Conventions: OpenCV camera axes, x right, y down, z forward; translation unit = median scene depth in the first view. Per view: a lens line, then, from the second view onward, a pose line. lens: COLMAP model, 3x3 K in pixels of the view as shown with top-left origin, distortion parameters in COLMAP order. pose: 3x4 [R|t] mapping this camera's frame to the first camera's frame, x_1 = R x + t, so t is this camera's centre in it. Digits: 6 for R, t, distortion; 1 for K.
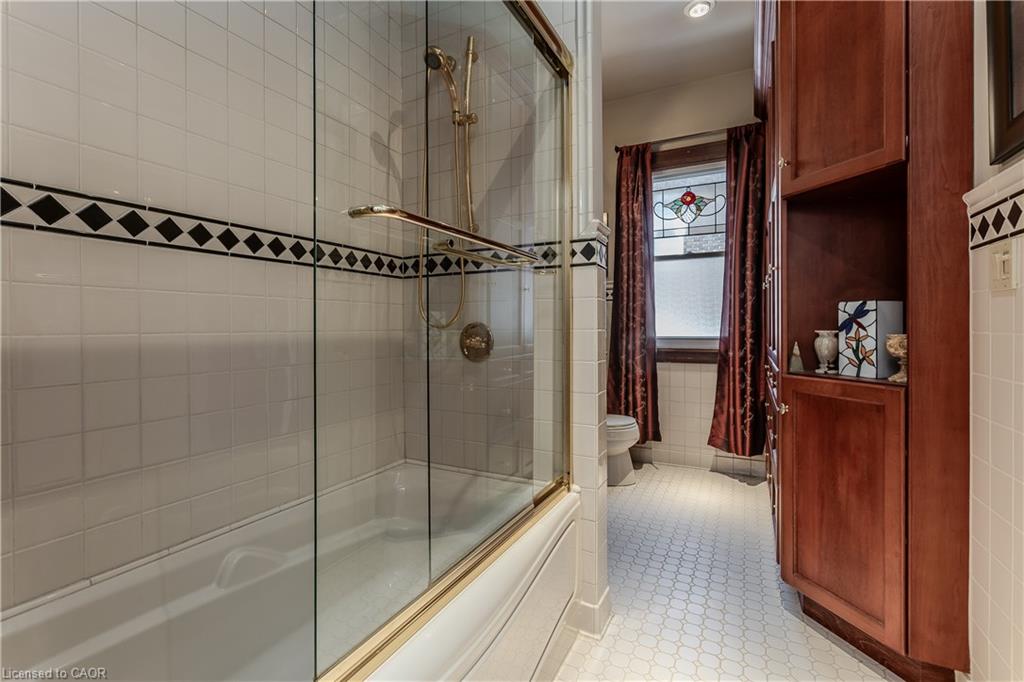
lens RADIAL K [[463.6, 0, 522.1], [0, 463.6, 330.1], [0, 0, 1]] dist [-0.002695, 0.000190]
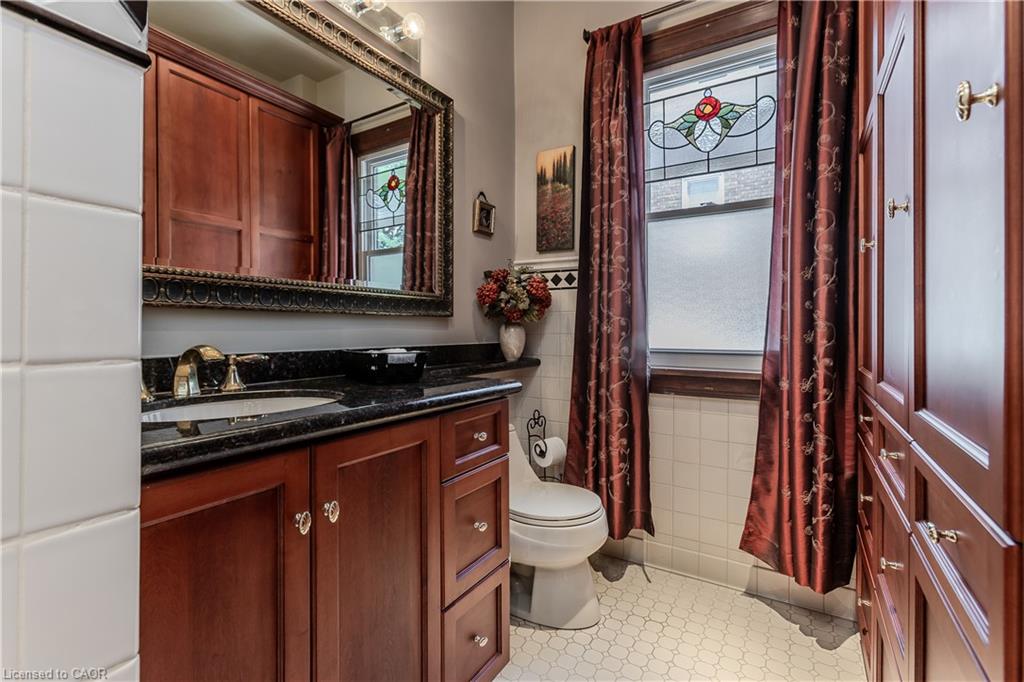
lens RADIAL K [[463.6, 0, 522.1], [0, 463.6, 330.1], [0, 0, 1]] dist [-0.002695, 0.000190]
pose [[0.996148, 0.005925, -0.087486, 0.185245], [-0.006363, 0.999969, -0.004726, -0.006436], [0.087455, 0.005265, 0.996155, 0.418629]]
